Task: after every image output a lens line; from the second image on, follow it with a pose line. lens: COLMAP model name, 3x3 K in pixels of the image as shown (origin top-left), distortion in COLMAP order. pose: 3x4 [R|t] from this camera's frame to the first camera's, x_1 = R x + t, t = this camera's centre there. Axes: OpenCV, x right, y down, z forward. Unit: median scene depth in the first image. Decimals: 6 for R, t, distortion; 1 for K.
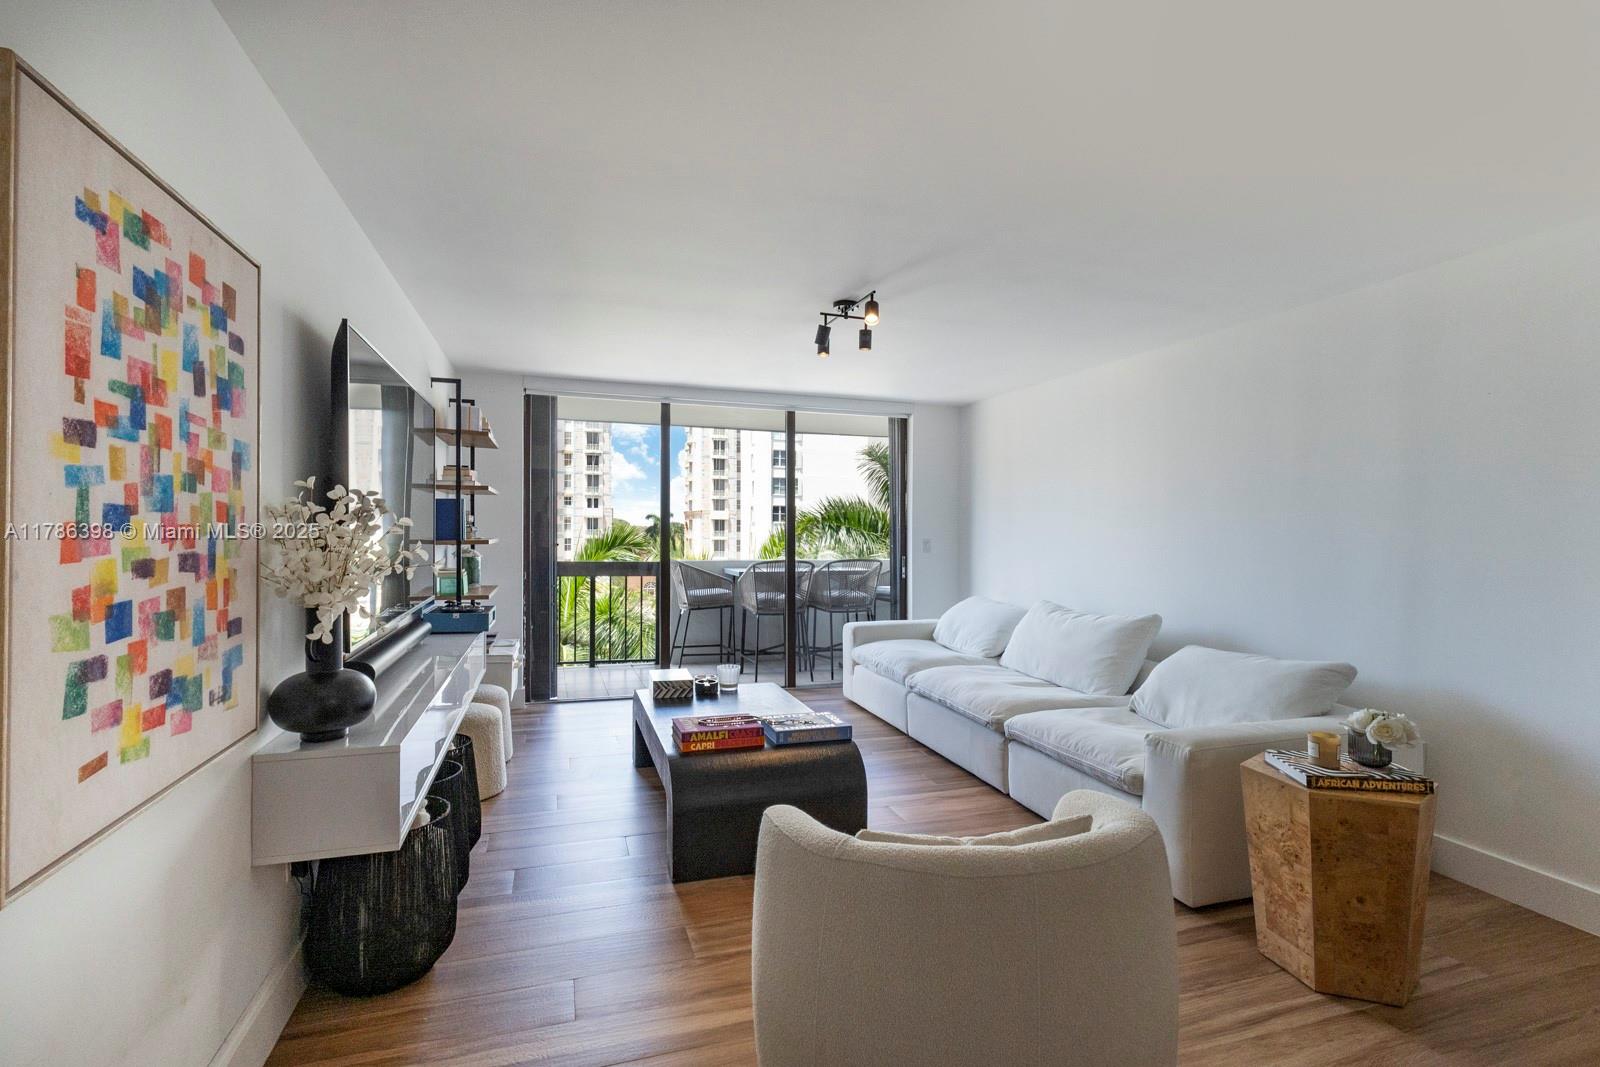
lens RADIAL K [[778.2, 0, 800.8], [0, 778.2, 530.0], [0, 0, 1]] dist [0.011799, 0.000372]
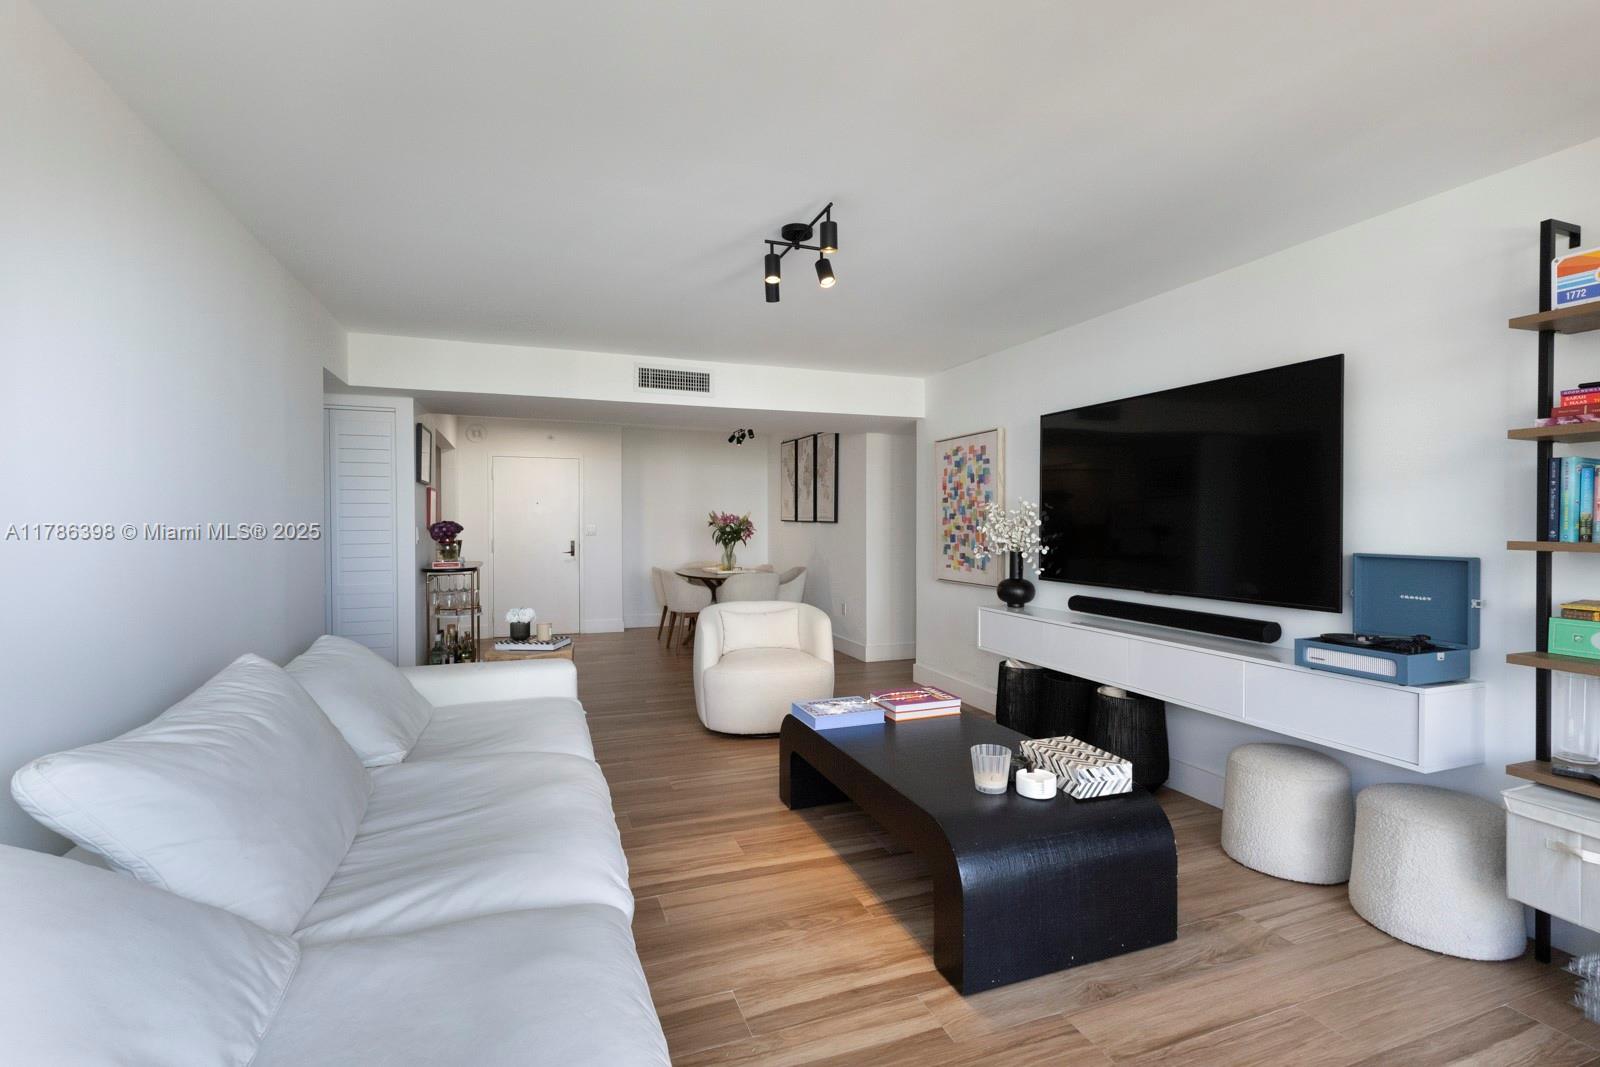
lens RADIAL K [[757.0, 0, 804.0], [0, 757.0, 524.9], [0, 0, 1]] dist [0.001440, 0.000380]
pose [[-0.998991, -0.003415, -0.044775, 0.183578], [-0.003810, 0.999954, 0.008745, -0.000379], [0.044744, 0.008907, -0.998959, 4.478727]]
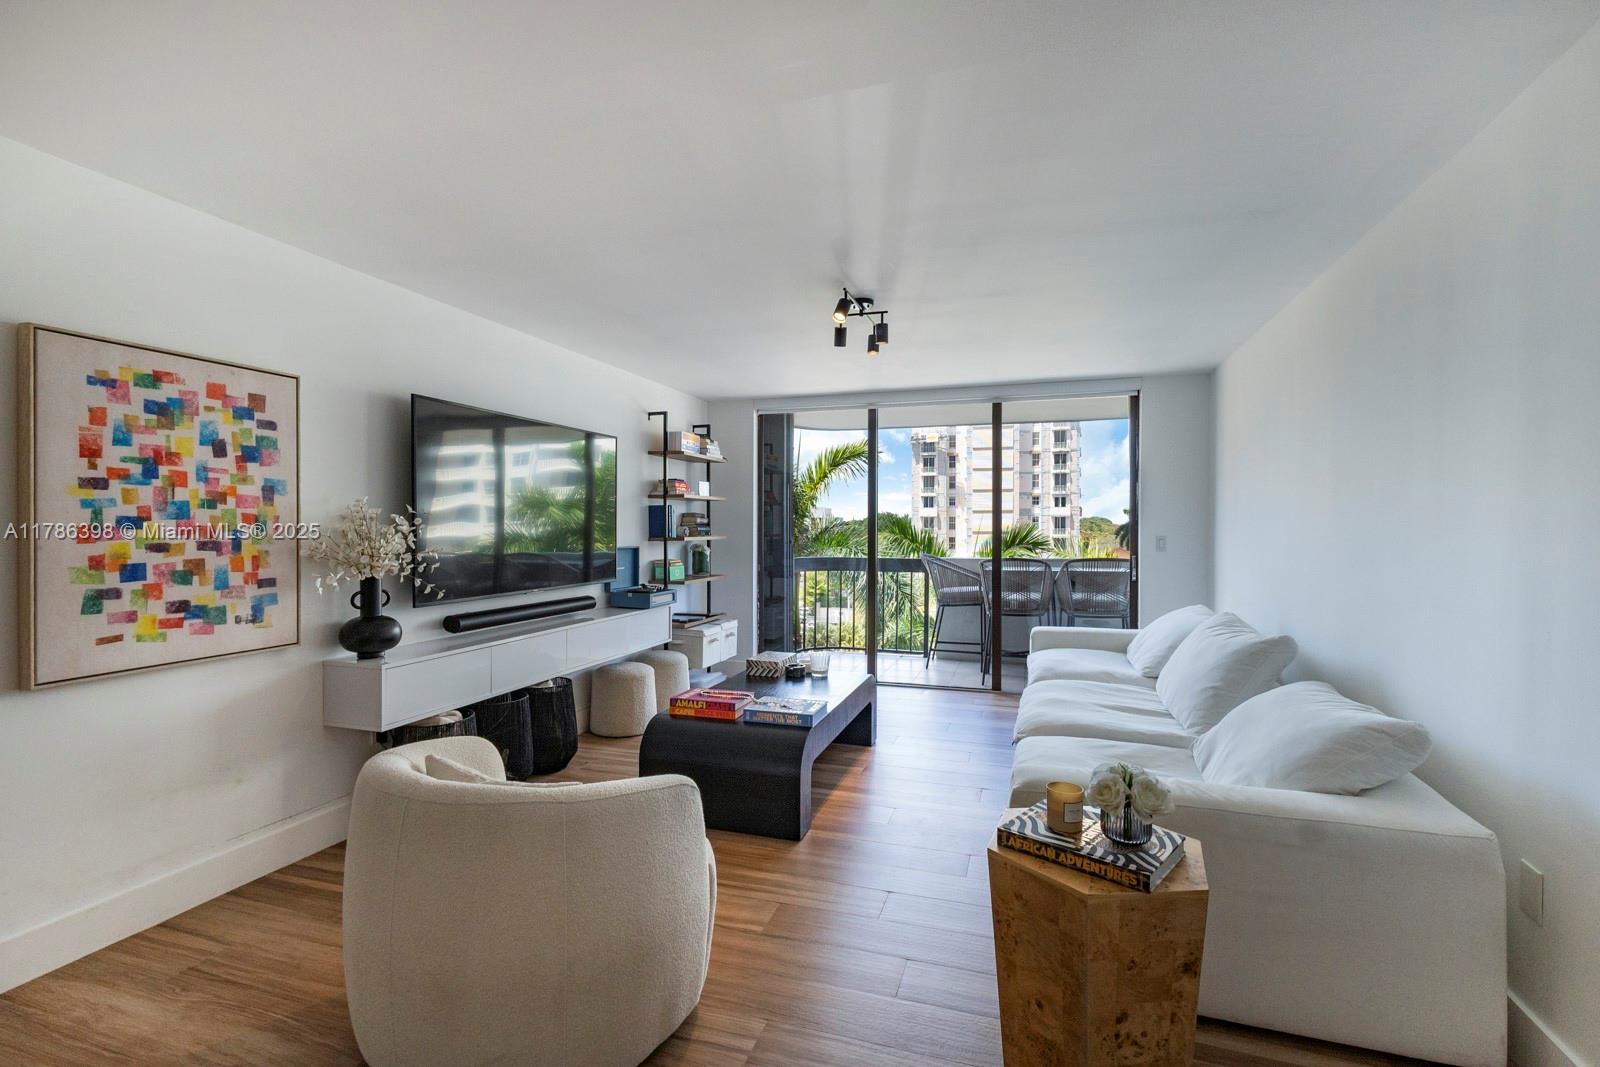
lens RADIAL K [[755.3, 0, 765.3], [0, 755.3, 528.5], [0, 0, 1]] dist [0.003207, 0.000728]
pose [[0.787896, -0.008458, -0.615750, 1.364611], [0.007448, 0.999963, -0.004205, 0.017020], [0.615763, -0.001273, 0.787930, 0.371231]]
